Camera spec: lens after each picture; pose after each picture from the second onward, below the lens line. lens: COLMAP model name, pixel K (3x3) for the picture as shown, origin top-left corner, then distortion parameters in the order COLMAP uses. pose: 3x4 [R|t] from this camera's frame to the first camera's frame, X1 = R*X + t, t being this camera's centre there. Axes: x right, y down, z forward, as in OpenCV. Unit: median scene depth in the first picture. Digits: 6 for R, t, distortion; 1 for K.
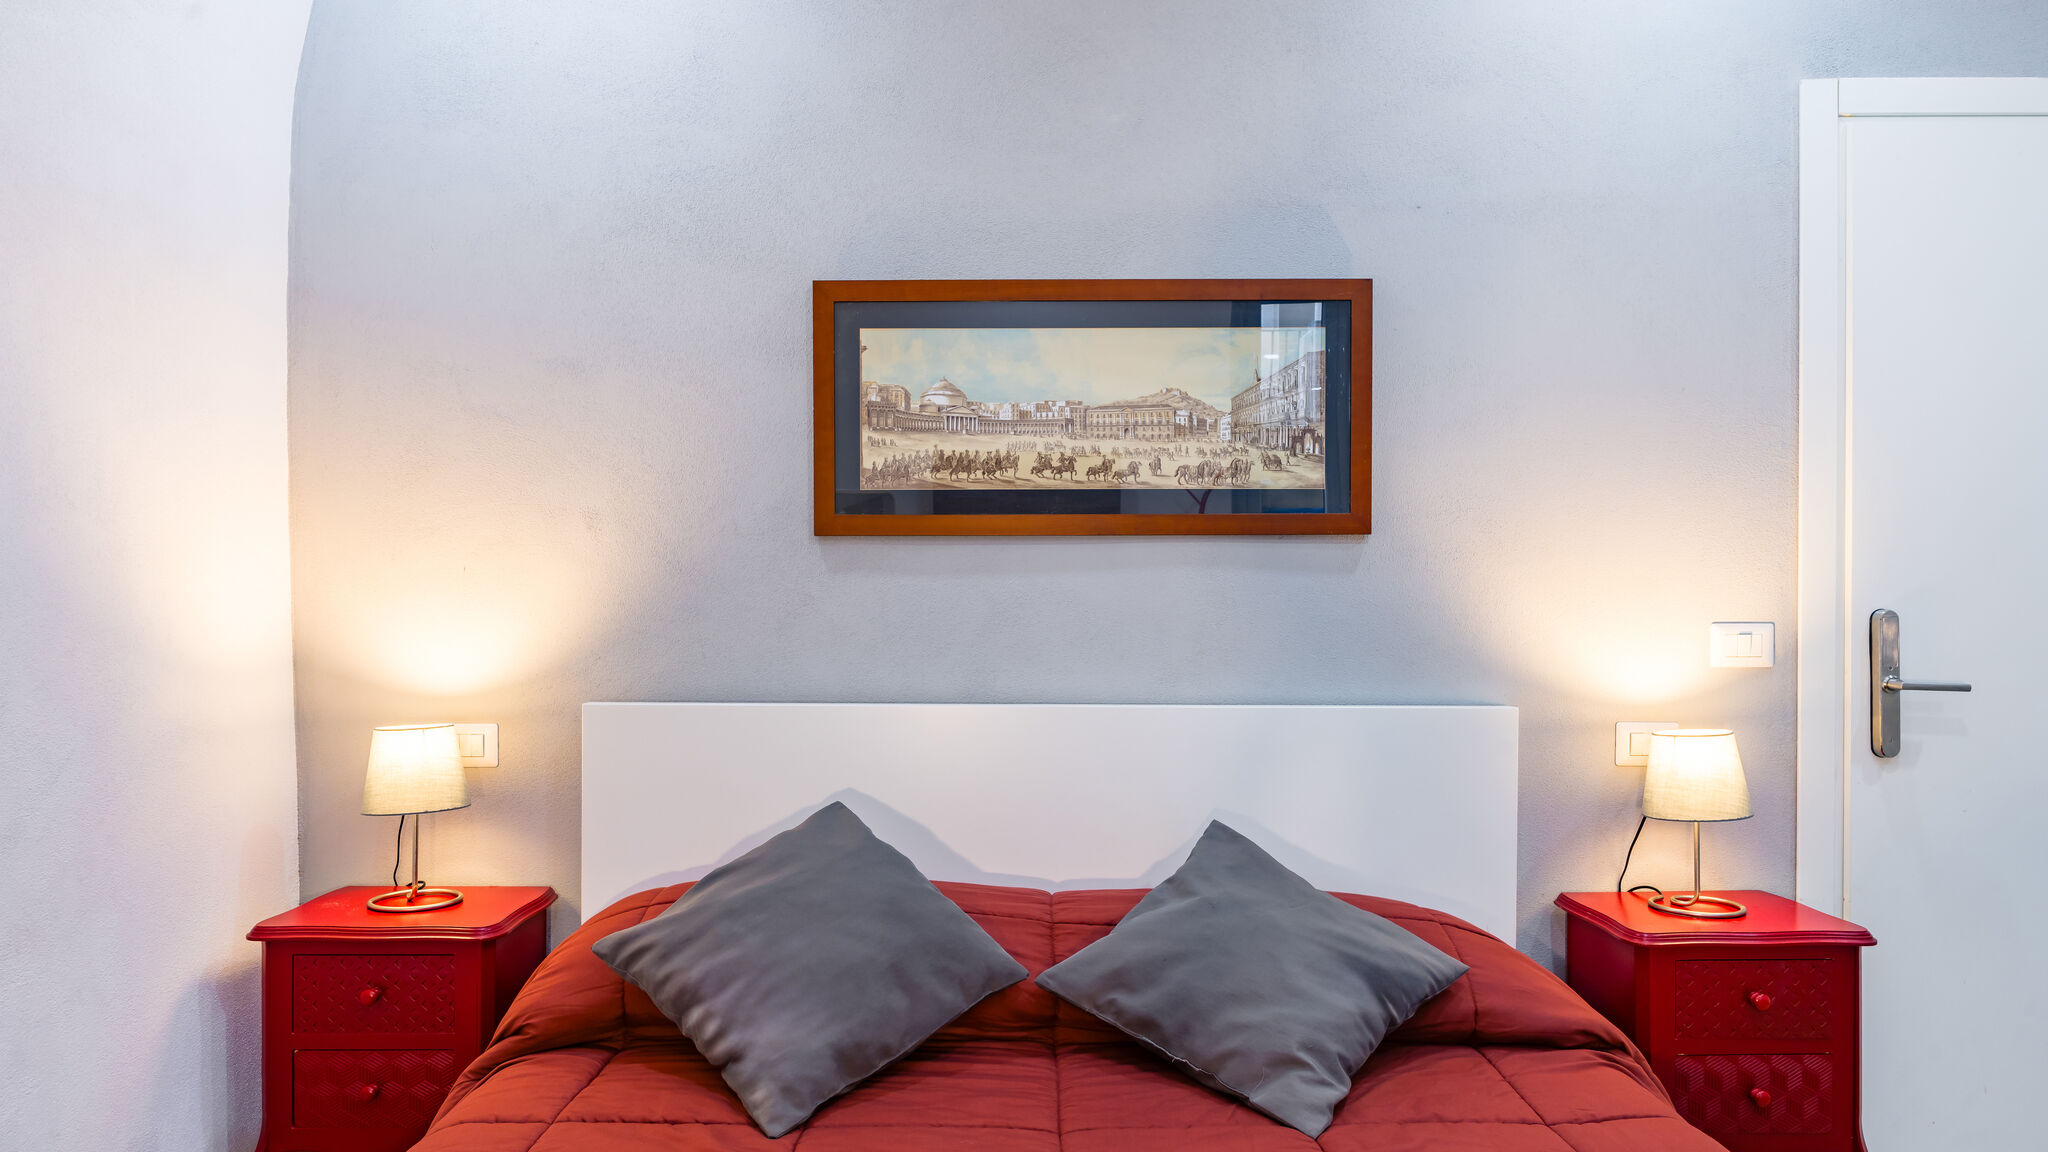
lens RADIAL K [[1253.2, 0, 1038.1], [0, 1253.2, 617.0], [0, 0, 1]] dist [-0.009038, 0.001367]
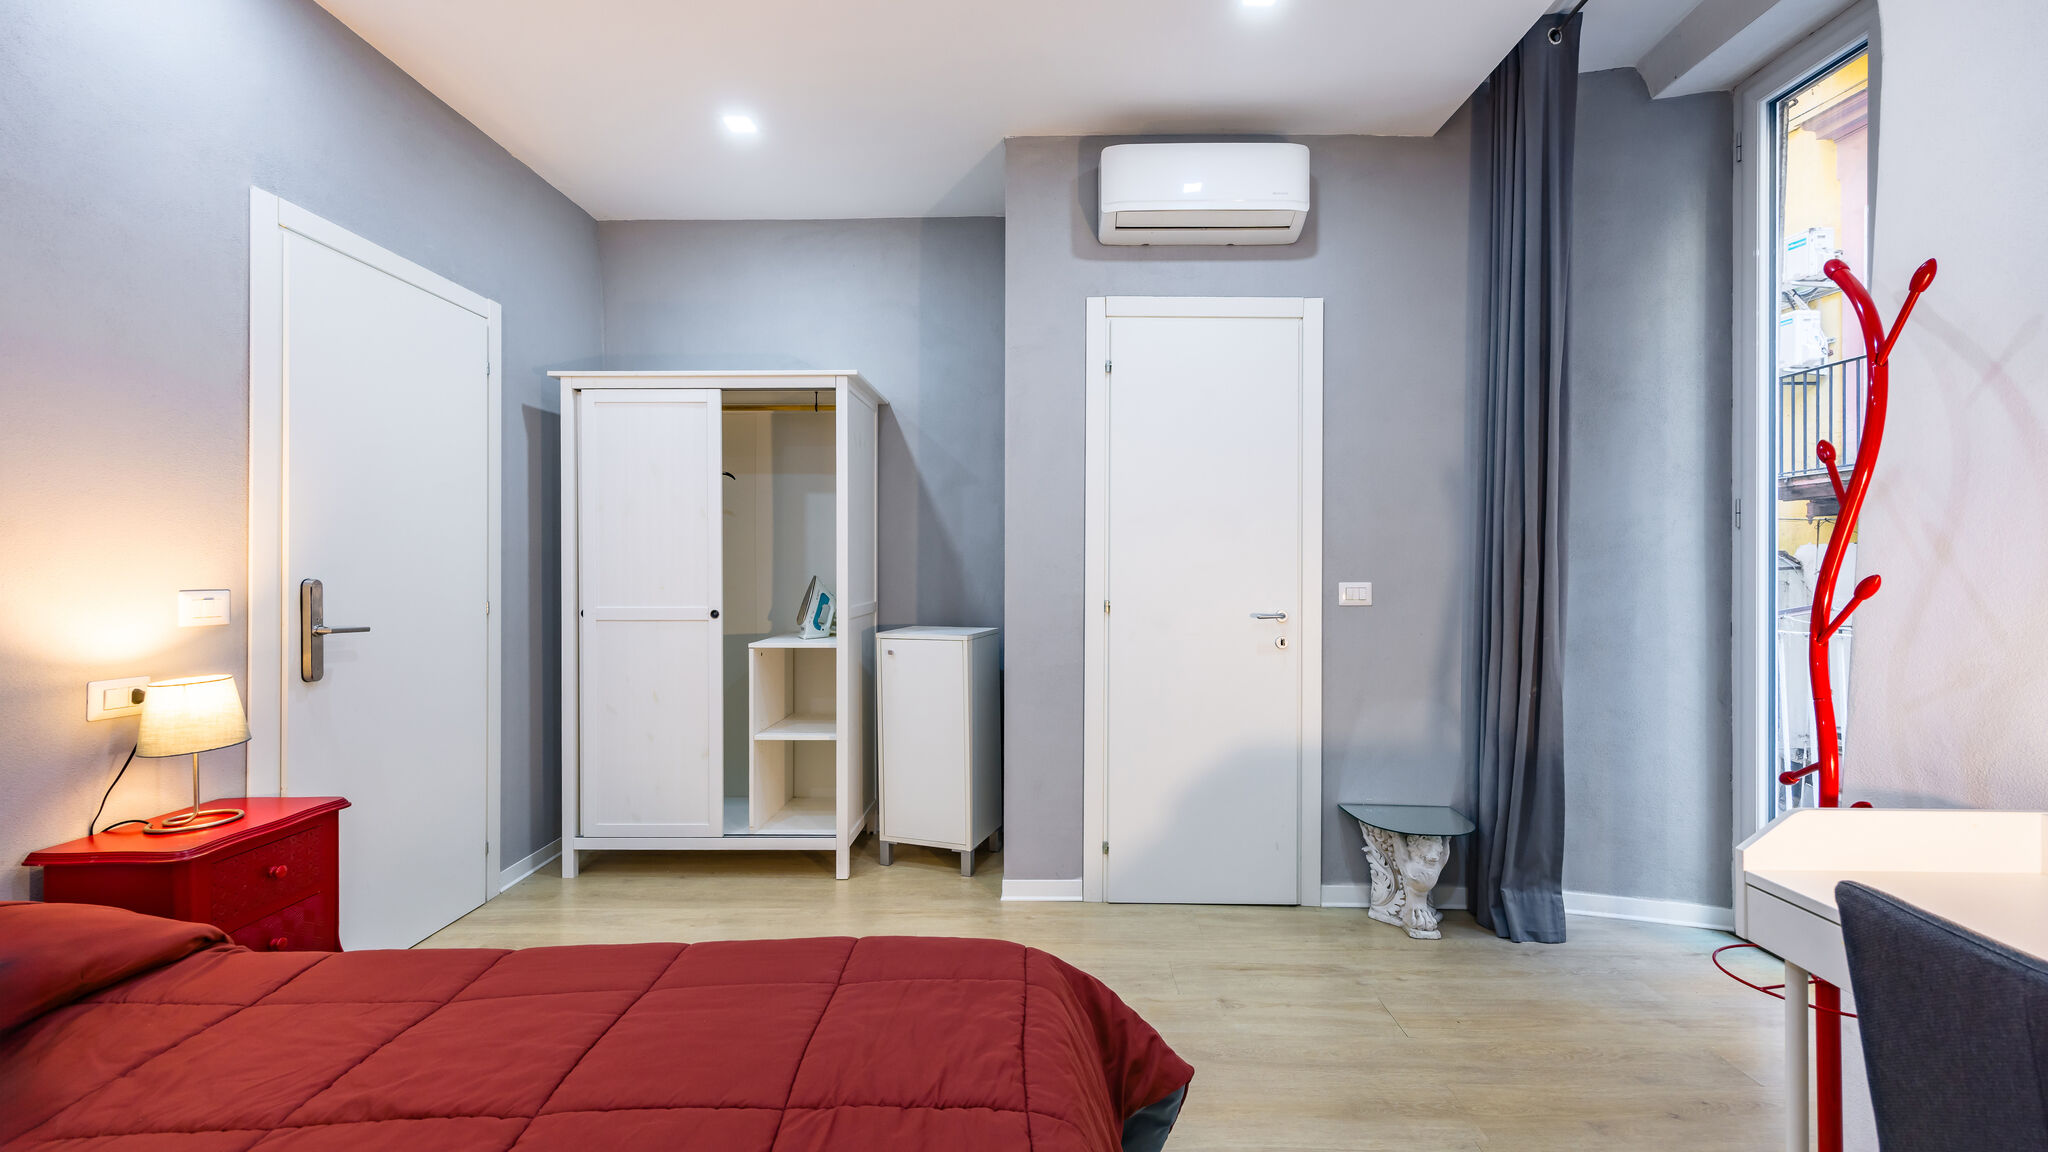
lens RADIAL K [[835.4, 0, 1025.3], [0, 835.4, 563.4], [0, 0, 1]] dist [0.003564, 0.000065]
pose [[0.015327, 0.010895, 0.999823, -0.274497], [0.008849, 0.999900, -0.011031, -0.005956], [-0.999843, 0.009016, 0.015229, 0.156629]]
